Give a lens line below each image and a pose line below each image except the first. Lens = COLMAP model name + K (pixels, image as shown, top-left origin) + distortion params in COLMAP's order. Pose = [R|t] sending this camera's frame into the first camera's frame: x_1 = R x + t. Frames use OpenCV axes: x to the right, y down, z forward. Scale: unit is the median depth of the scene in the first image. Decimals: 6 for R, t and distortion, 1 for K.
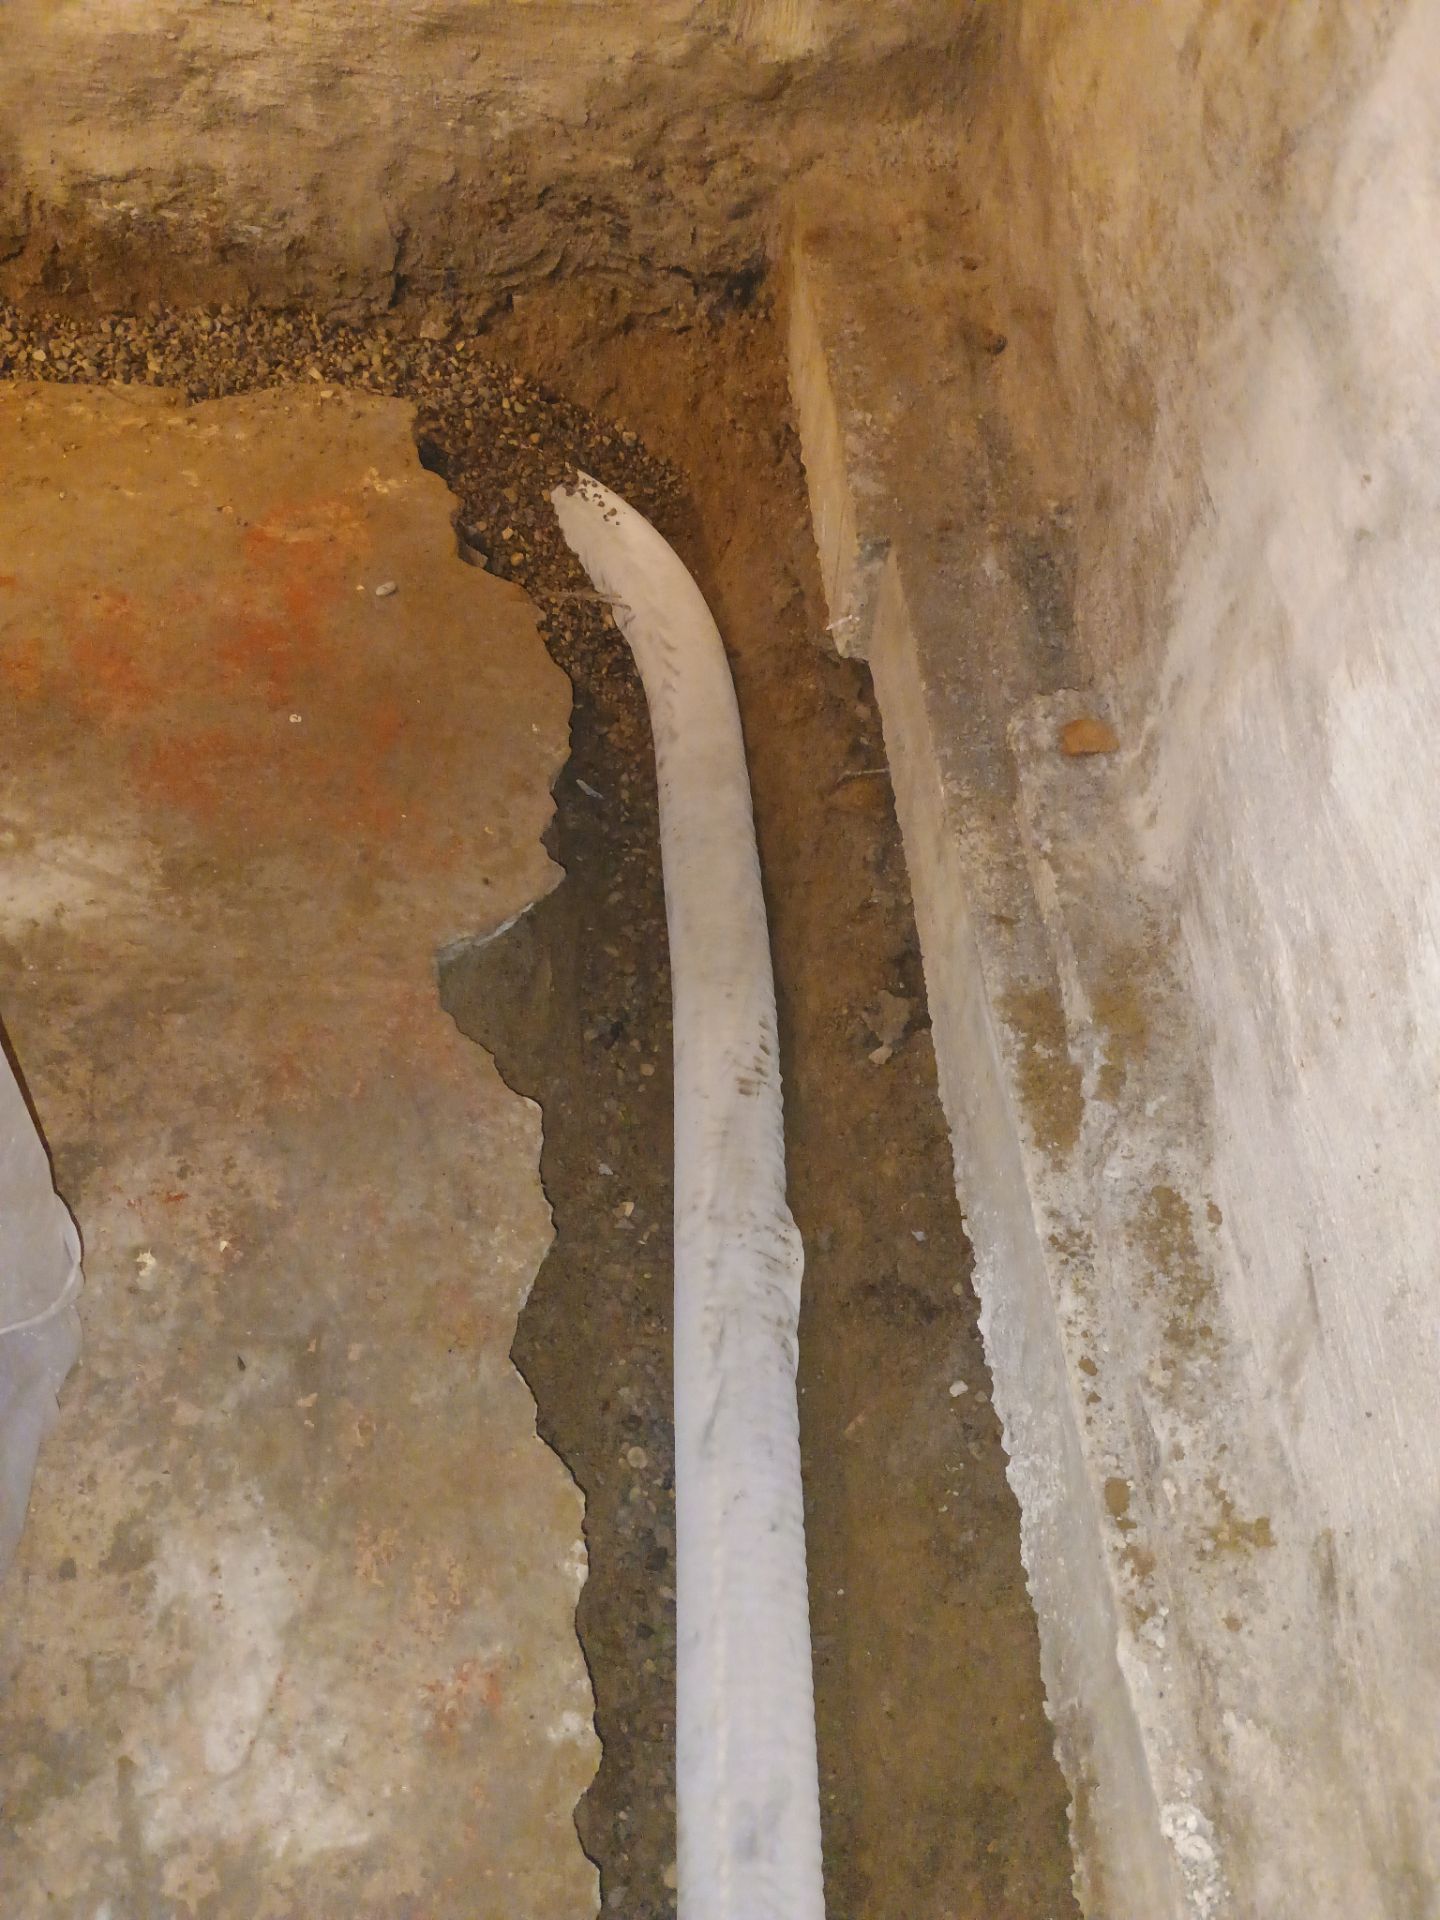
lens RADIAL K [[1637.5, 0, 710.9], [0, 1637.5, 994.4], [0, 0, 1]] dist [0.063270, -0.085142]
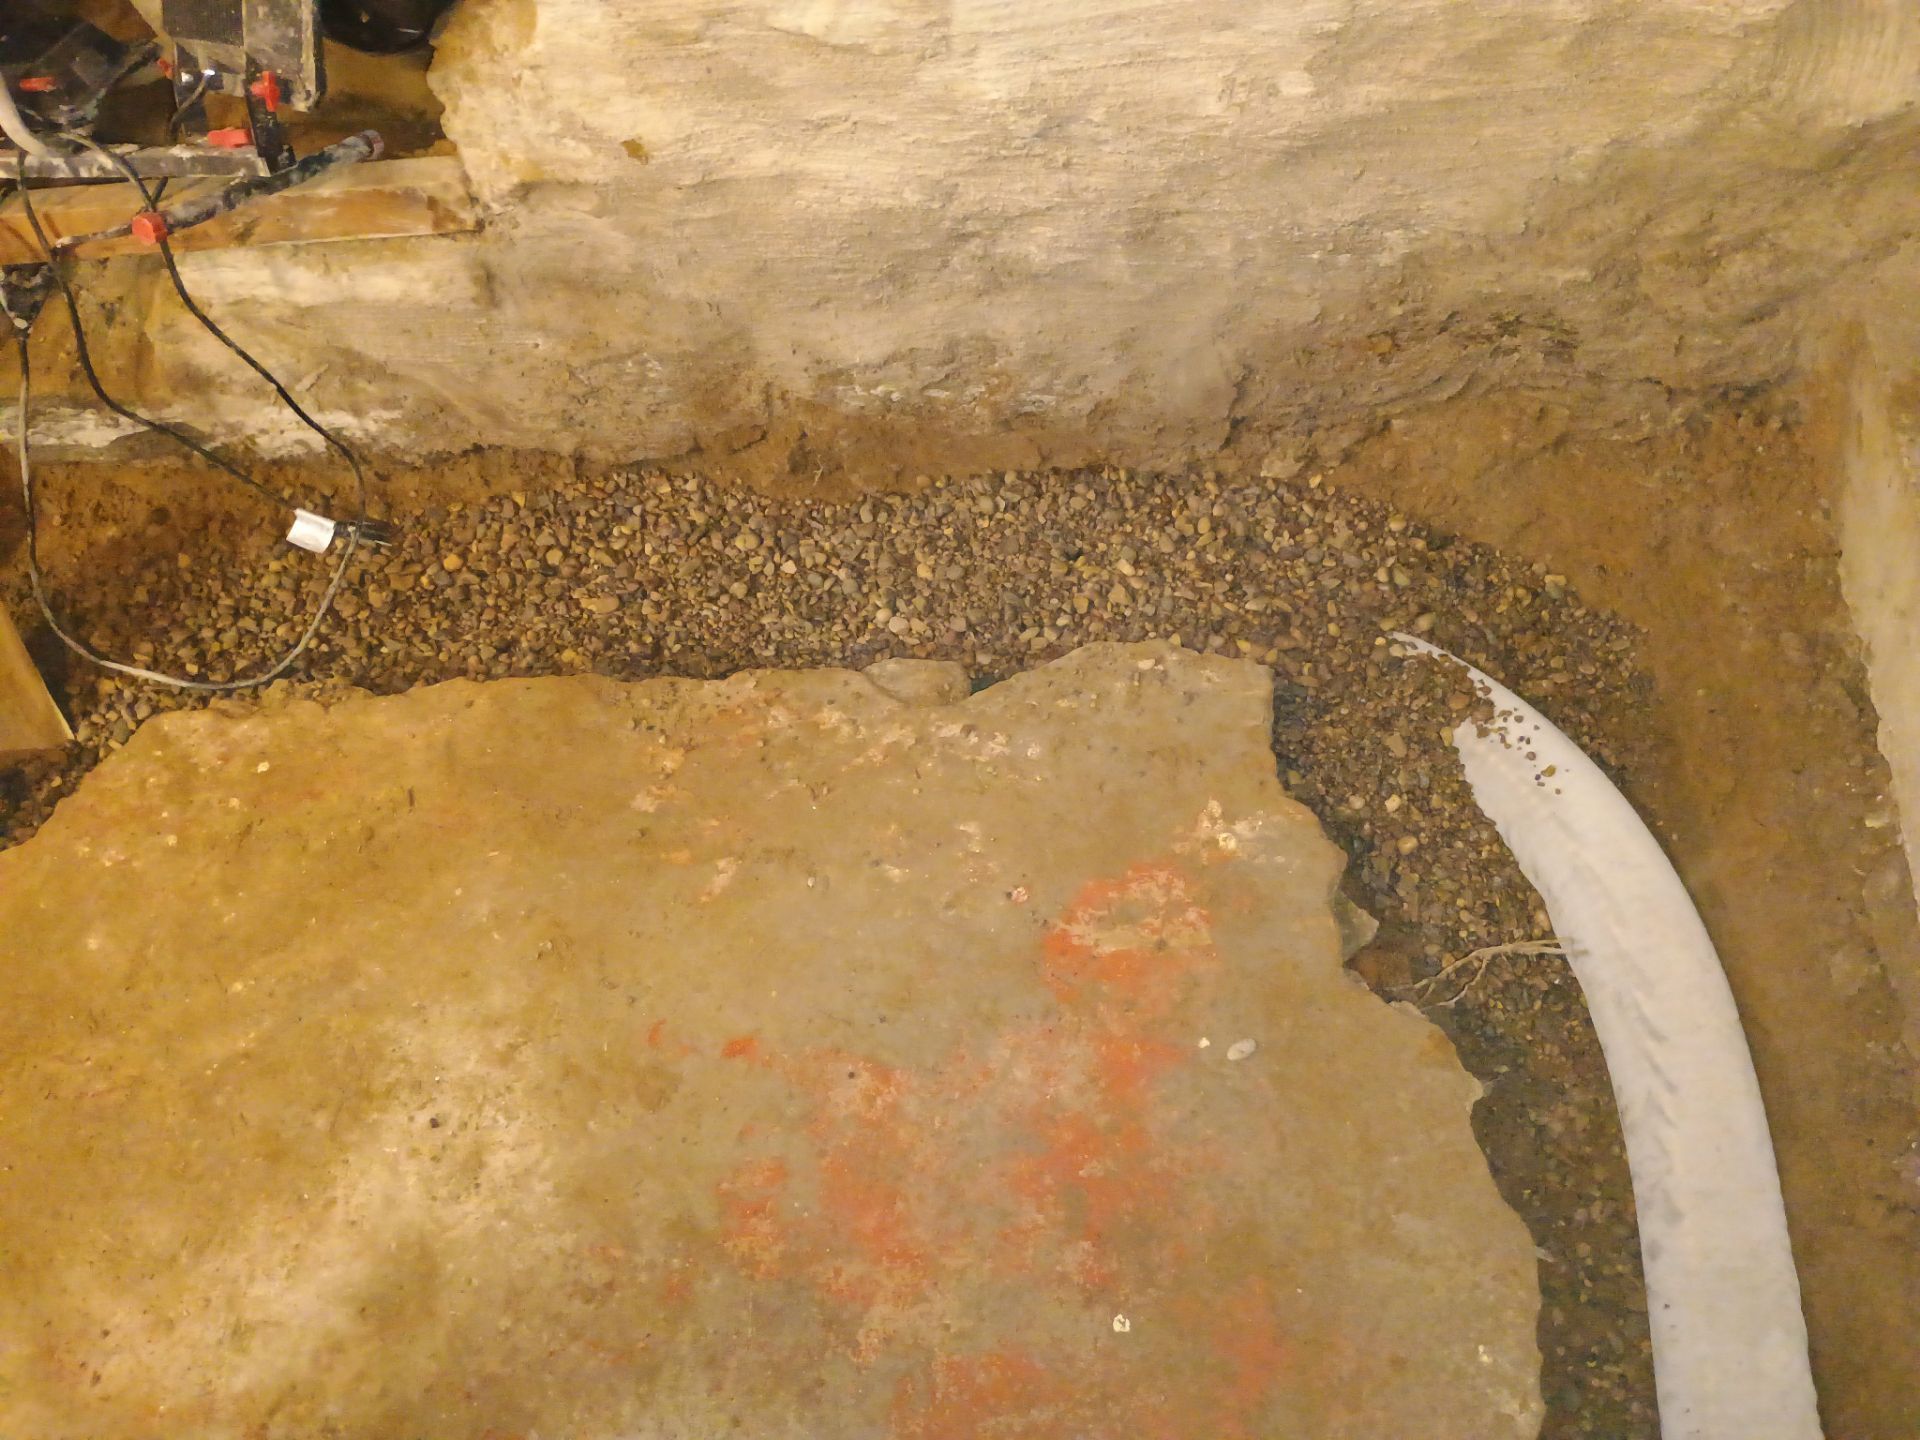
lens RADIAL K [[1637.5, 0, 975.4], [0, 1637.5, 736.1], [0, 0, 1]] dist [0.063270, -0.085142]
pose [[0.953644, 0.003050, -0.300921, -0.081602], [0.018641, 0.997430, 0.069186, -0.360140], [0.300359, -0.071588, 0.951136, 0.270355]]
